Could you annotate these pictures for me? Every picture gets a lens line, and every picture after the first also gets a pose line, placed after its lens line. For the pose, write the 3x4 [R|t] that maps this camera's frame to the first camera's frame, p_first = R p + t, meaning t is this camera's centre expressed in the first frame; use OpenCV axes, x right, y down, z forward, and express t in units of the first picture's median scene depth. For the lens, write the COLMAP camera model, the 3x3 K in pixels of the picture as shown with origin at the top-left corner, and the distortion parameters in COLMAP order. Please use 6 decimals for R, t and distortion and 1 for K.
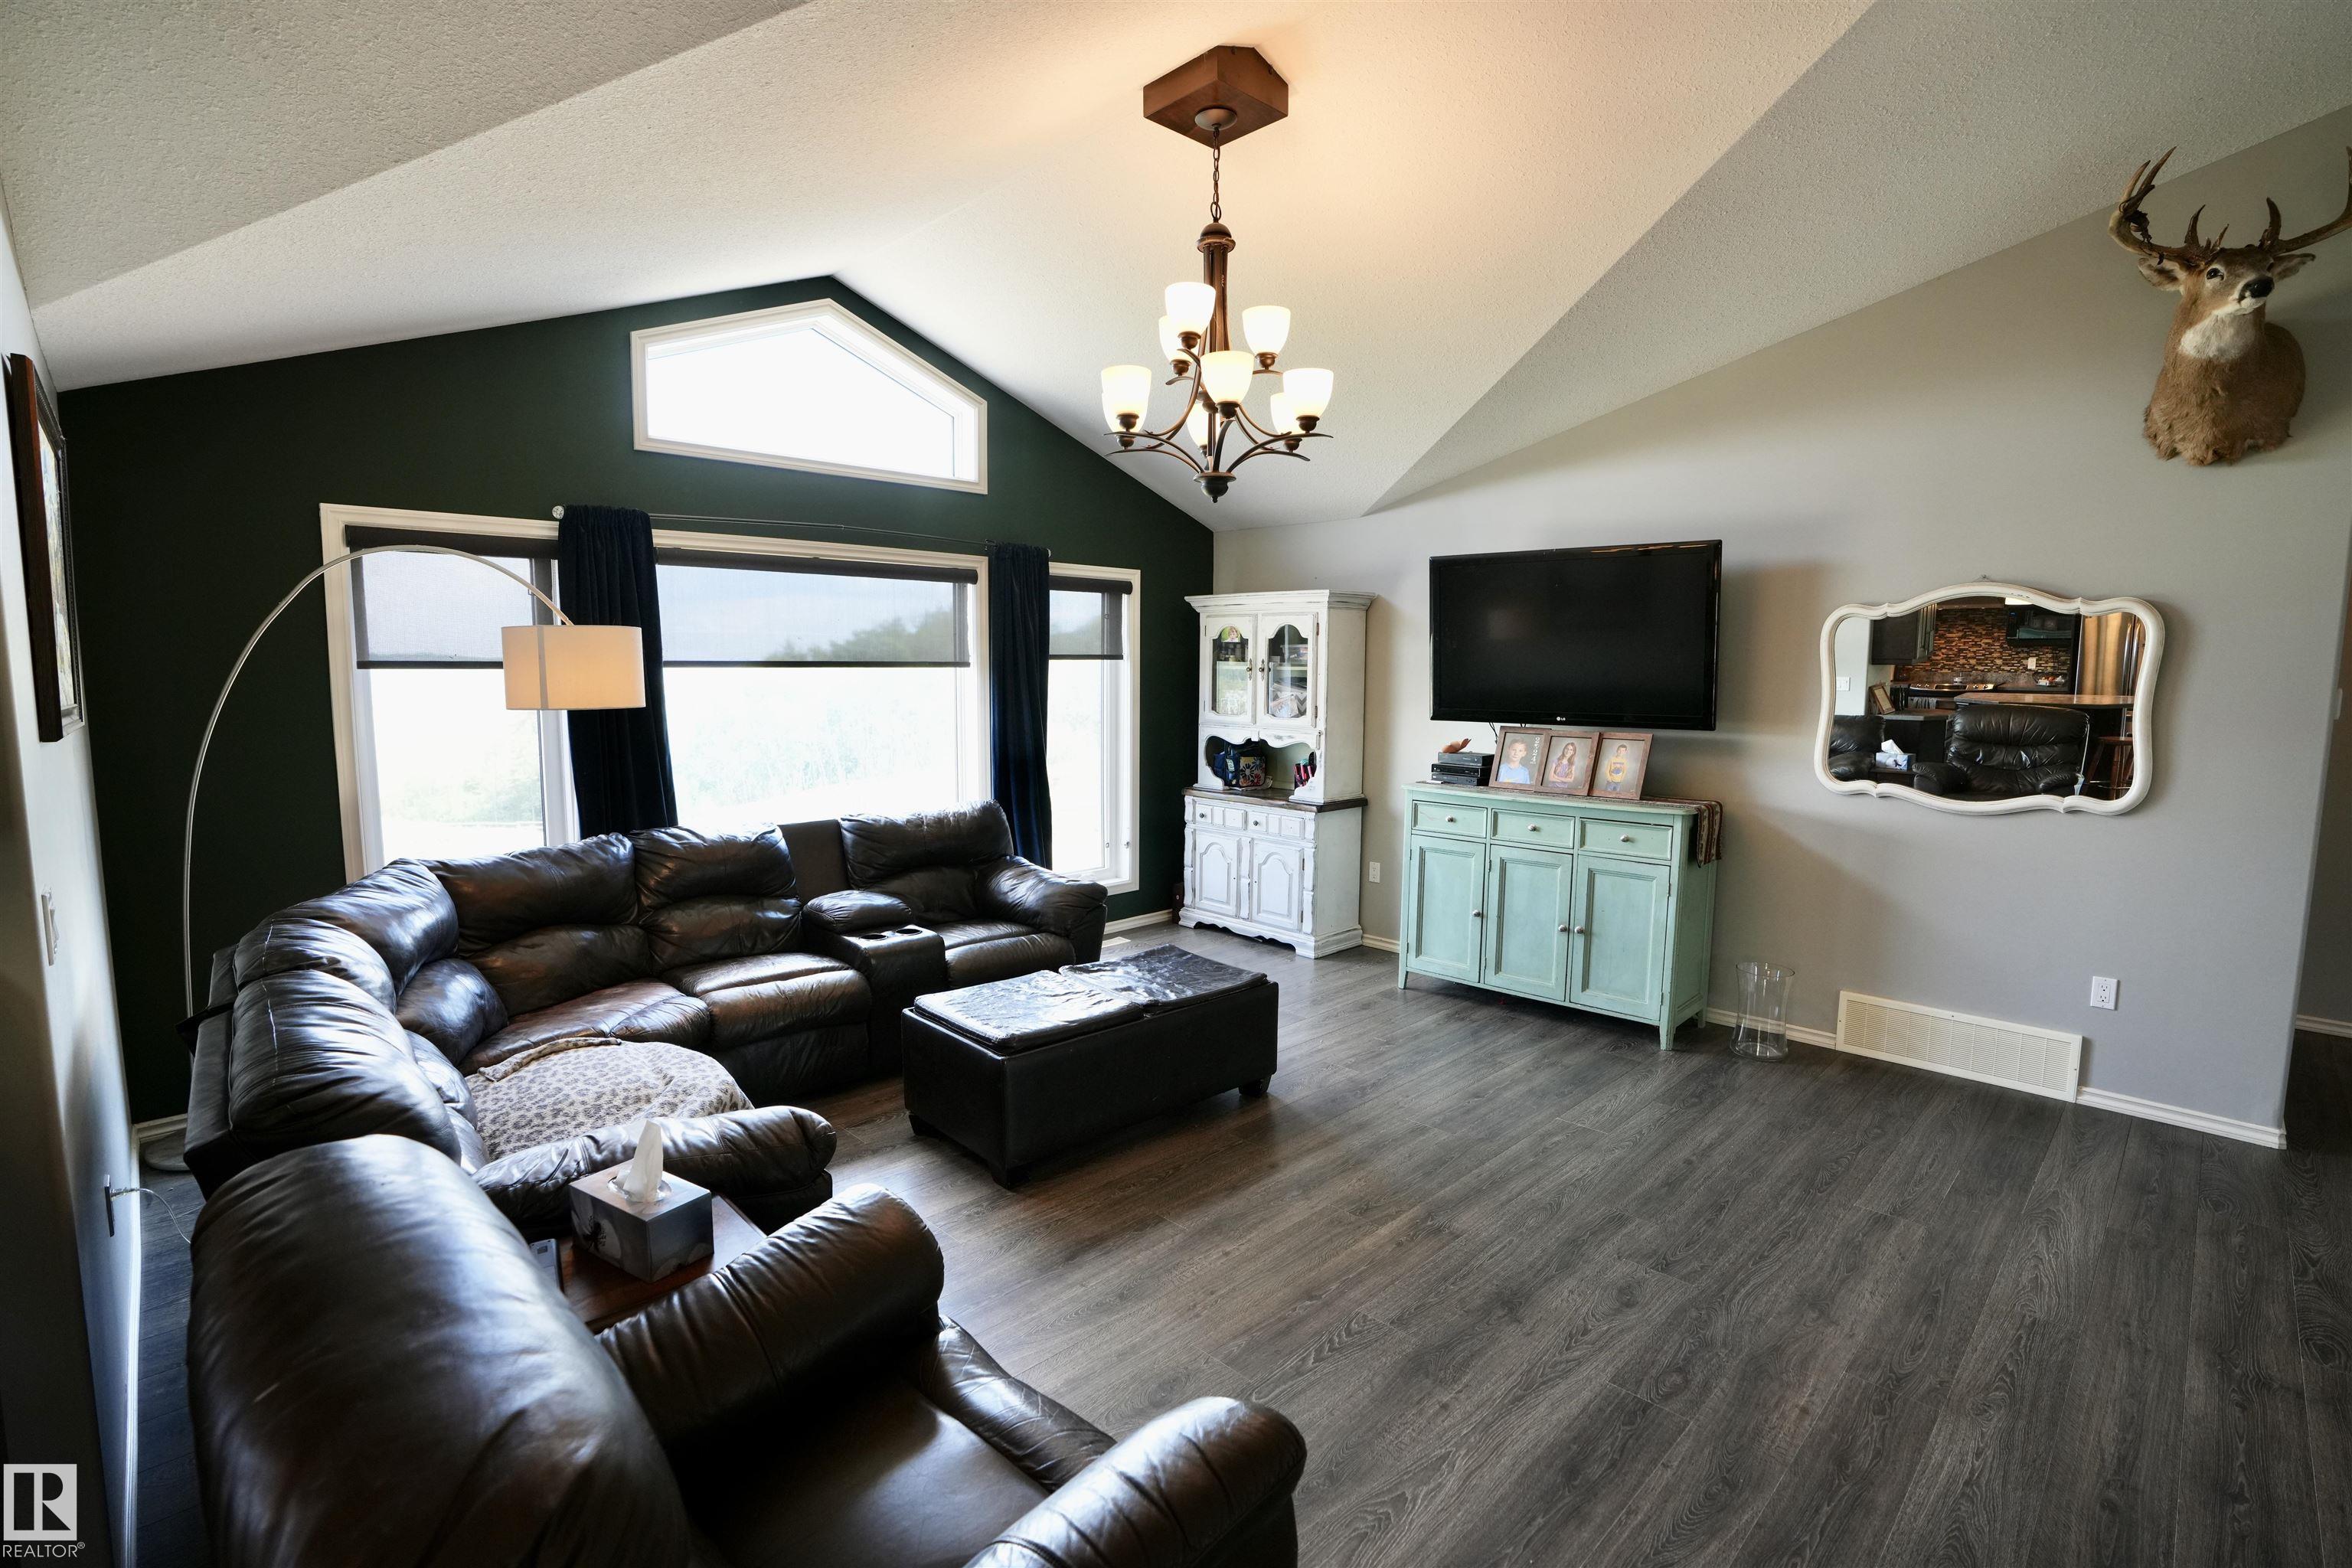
lens RADIAL K [[1109.8, 0, 1179.8], [0, 1109.8, 786.3], [0, 0, 1]] dist [-0.072494, 0.031320]
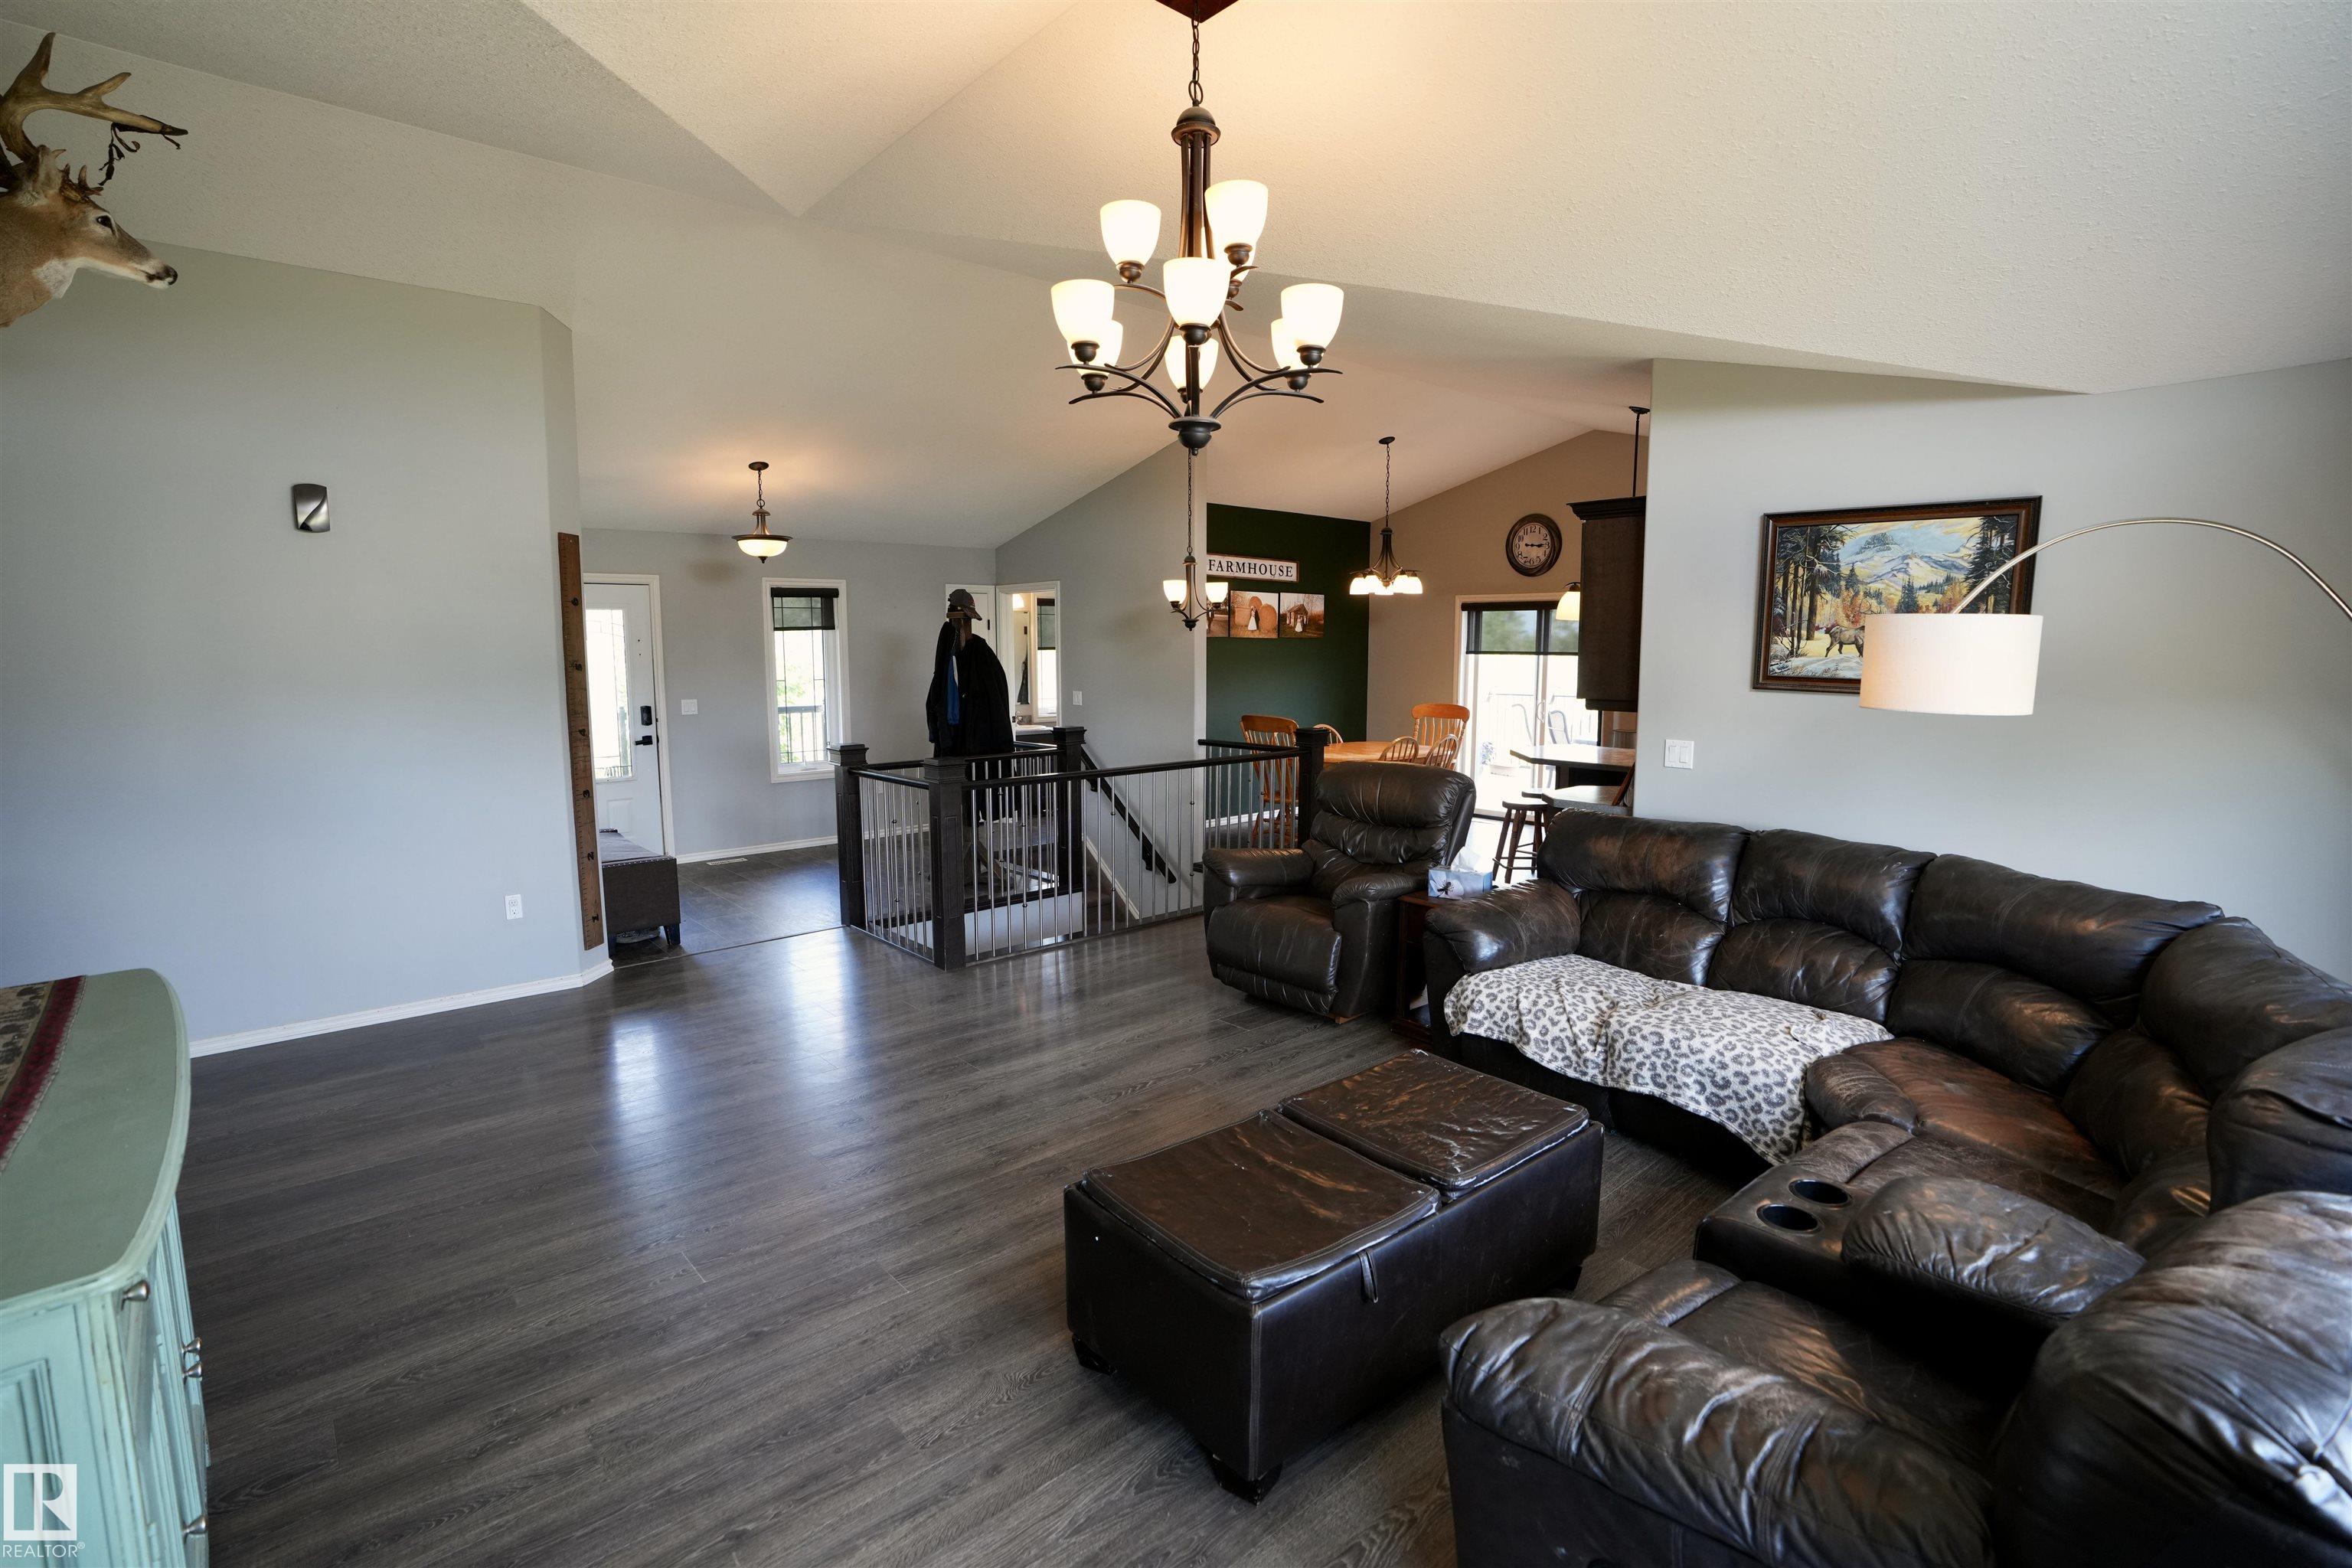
lens RADIAL K [[1121.8, 0, 1177.8], [0, 1121.8, 792.4], [0, 0, 1]] dist [-0.000540, 0.032383]
pose [[-0.998203, -0.014704, 0.058098, -0.009265], [0.000163, 0.968764, 0.247983, -0.225990], [-0.059929, 0.247547, -0.967021, 1.850642]]
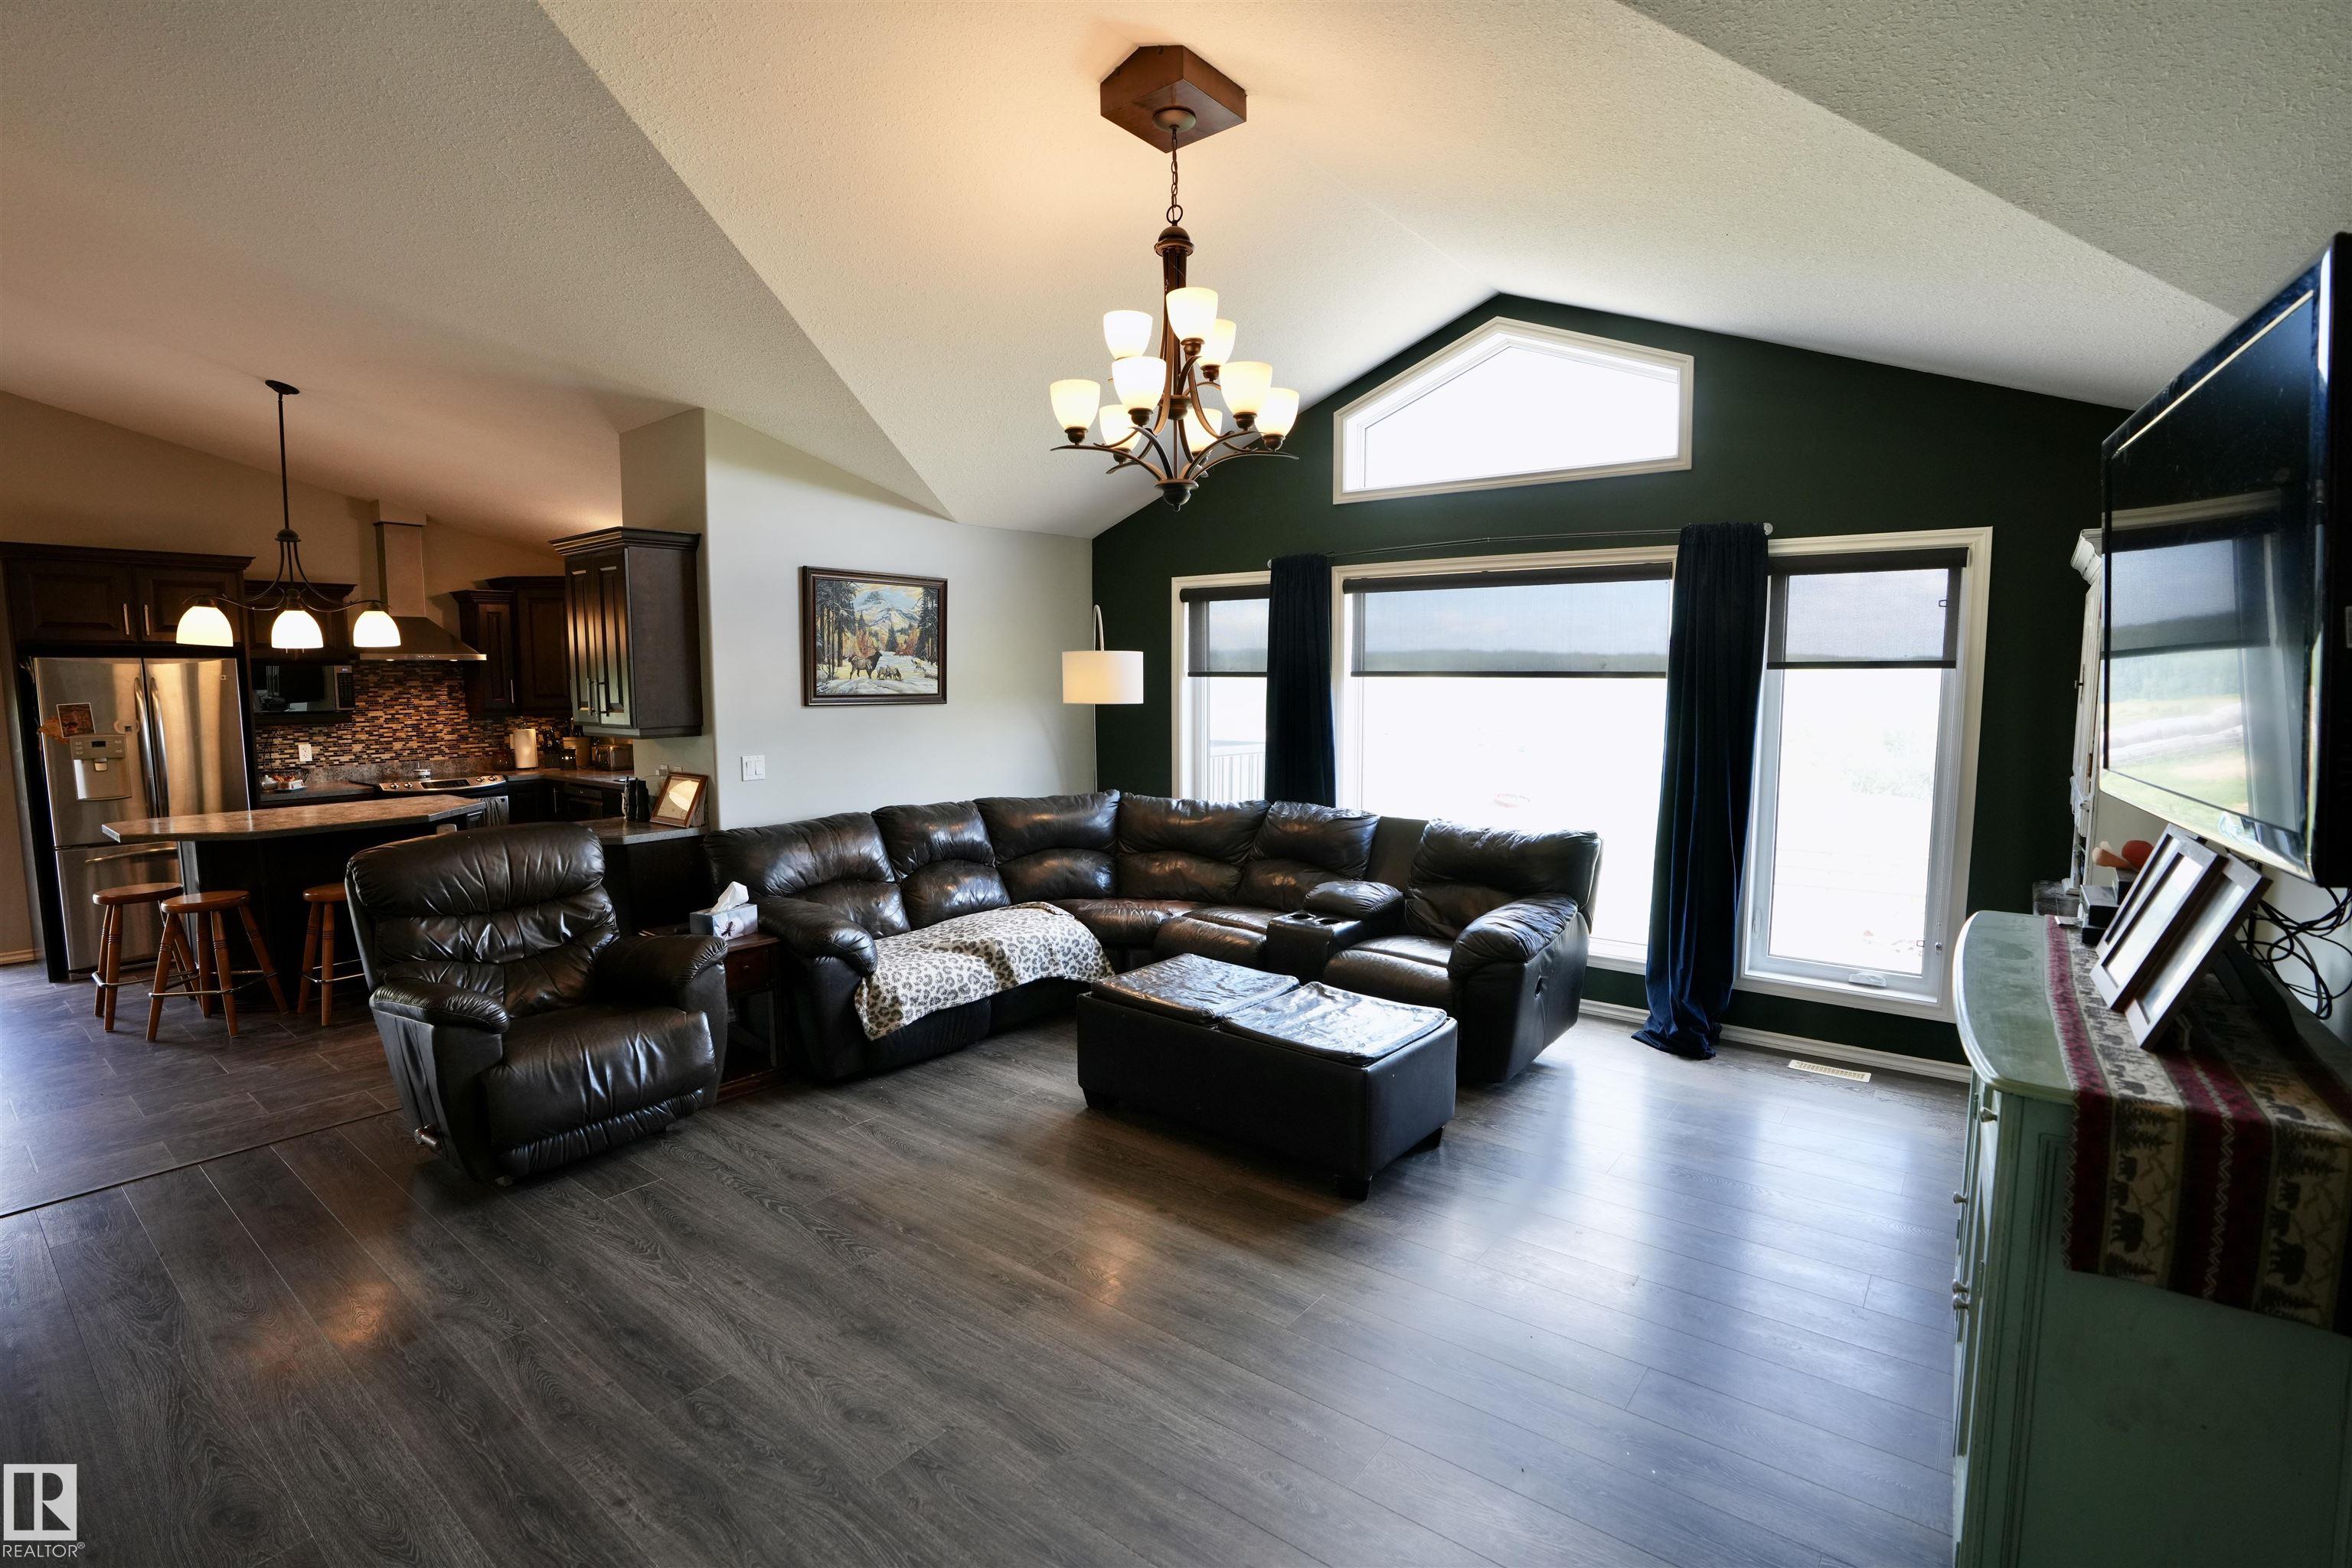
lens RADIAL K [[1109.8, 0, 1179.8], [0, 1109.8, 786.3], [0, 0, 1]] dist [-0.072494, 0.031320]
pose [[0.106674, 0.101004, -0.989151, 1.013000], [-0.101542, 0.990732, 0.090214, -0.104763], [0.989096, 0.090817, 0.115941, 0.900980]]
